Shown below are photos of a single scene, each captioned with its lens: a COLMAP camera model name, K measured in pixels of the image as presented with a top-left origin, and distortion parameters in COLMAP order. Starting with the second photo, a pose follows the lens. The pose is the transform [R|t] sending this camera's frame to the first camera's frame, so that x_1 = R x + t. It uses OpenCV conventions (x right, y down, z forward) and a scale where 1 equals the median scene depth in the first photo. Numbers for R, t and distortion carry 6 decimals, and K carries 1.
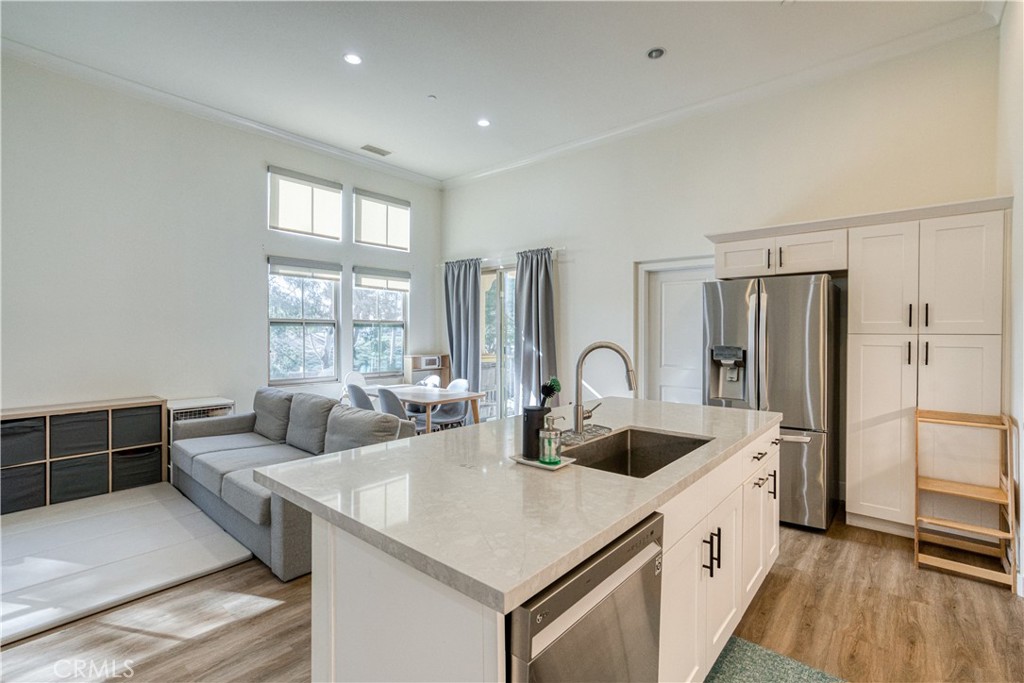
lens RADIAL K [[466.2, 0, 518.1], [0, 466.2, 334.0], [0, 0, 1]] dist [-0.040858, 0.030043]
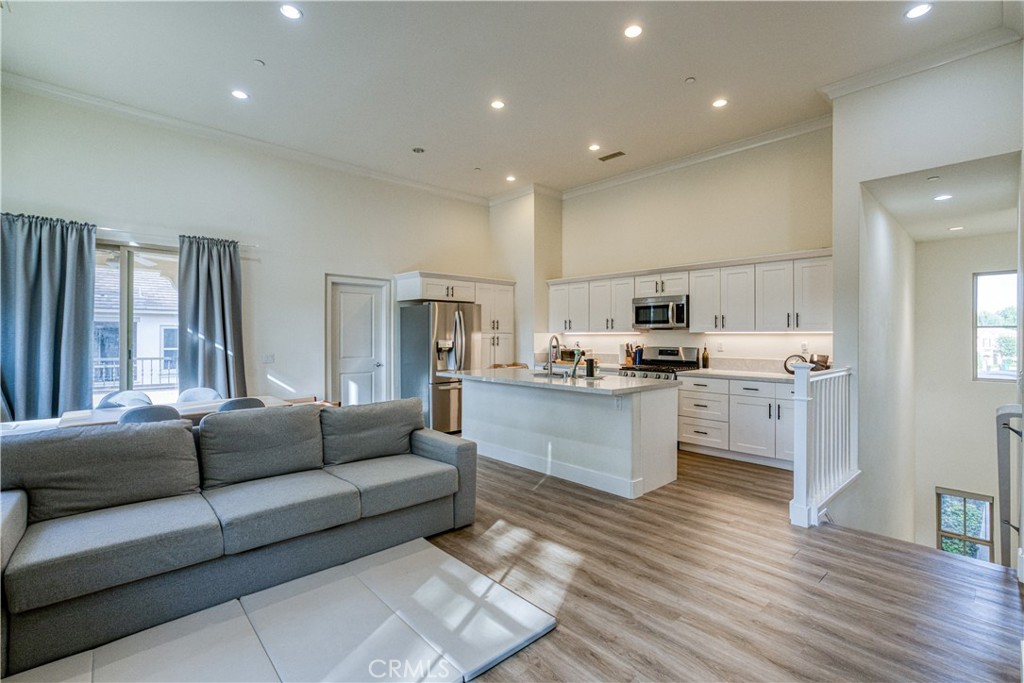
lens RADIAL K [[466.2, 0, 518.1], [0, 466.2, 334.0], [0, 0, 1]] dist [-0.040858, 0.030043]
pose [[0.116945, 0.002042, 0.993136, -0.792638], [0.001561, 0.999996, -0.002240, 0.005686], [-0.993137, 0.001812, 0.116941, 0.322907]]
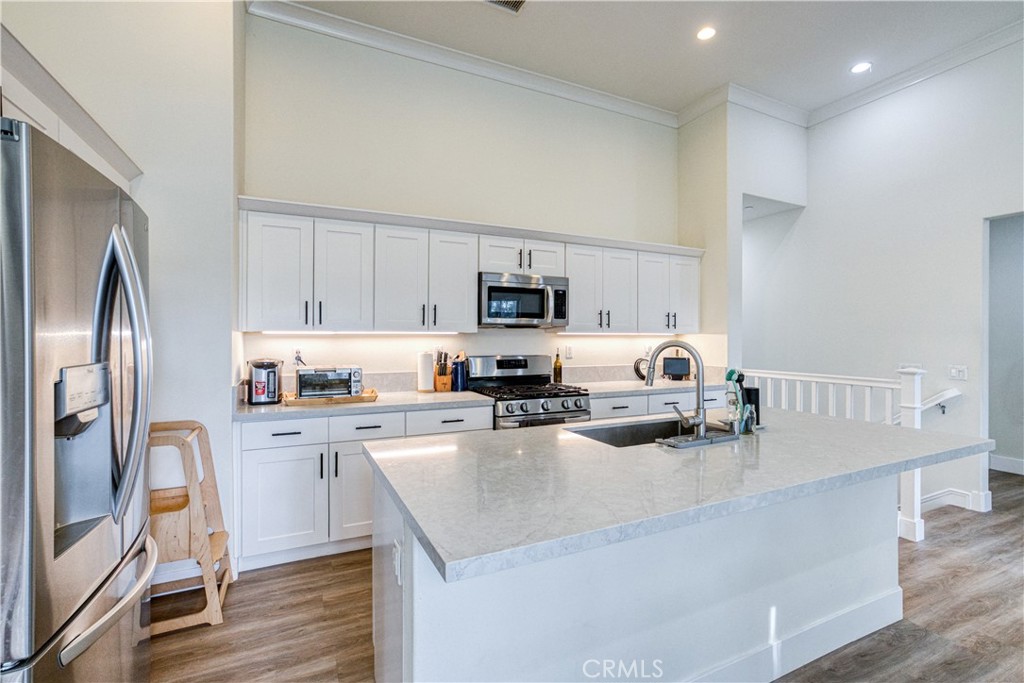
lens RADIAL K [[466.2, 0, 518.1], [0, 466.2, 334.0], [0, 0, 1]] dist [-0.040858, 0.030043]
pose [[-0.918135, -0.002894, 0.396256, 0.035933], [-0.003451, 0.999994, -0.000692, 0.002881], [-0.396252, -0.002003, -0.918140, 0.732386]]
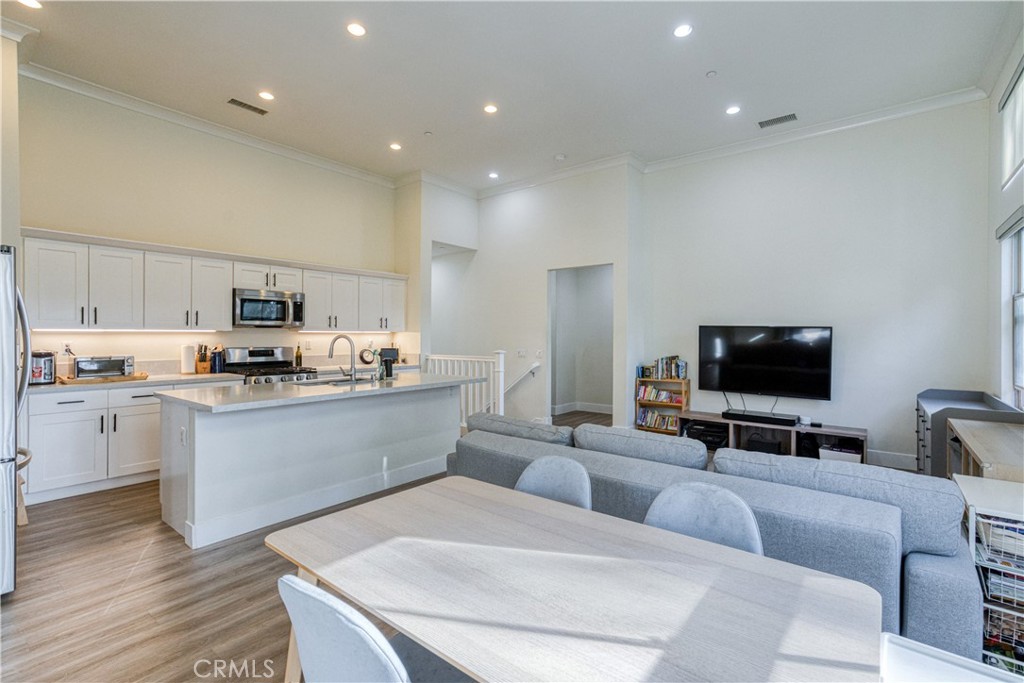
lens RADIAL K [[466.2, 0, 518.1], [0, 466.2, 334.0], [0, 0, 1]] dist [-0.040858, 0.030043]
pose [[-0.998973, -0.004965, -0.045027, -0.171149], [-0.005054, 0.999985, 0.001871, 0.002527], [0.045017, 0.002097, -0.998984, 1.081874]]
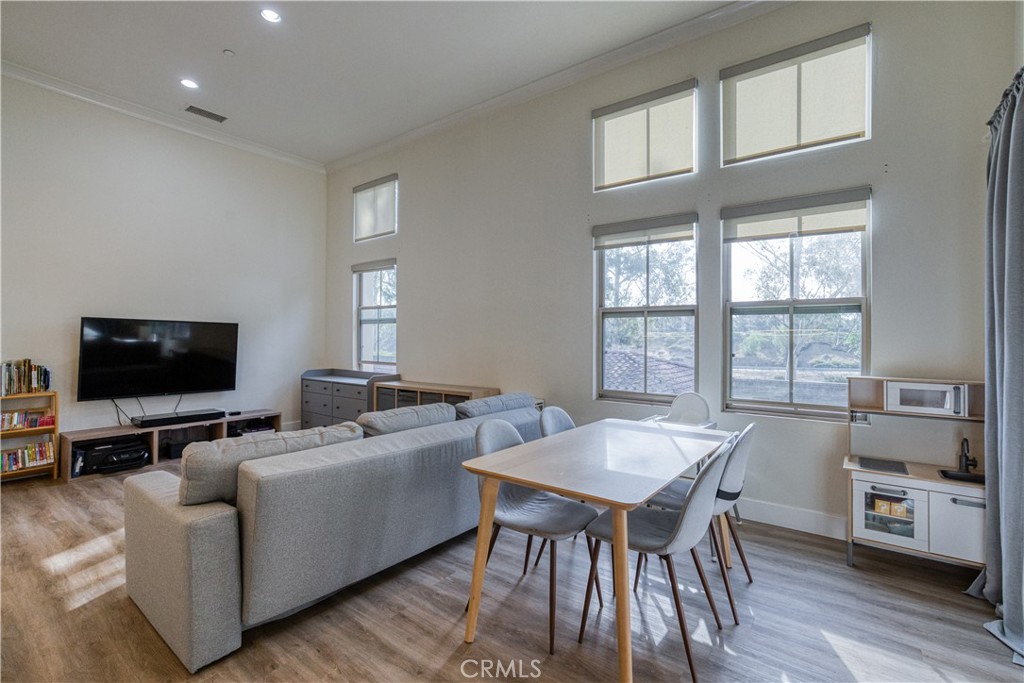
lens RADIAL K [[466.2, 0, 518.1], [0, 466.2, 334.0], [0, 0, 1]] dist [-0.040858, 0.030043]
pose [[0.070047, -0.007187, -0.997518, 0.202958], [-0.005208, 0.999958, -0.007570, 0.014422], [0.997530, 0.005726, 0.070006, 0.756317]]
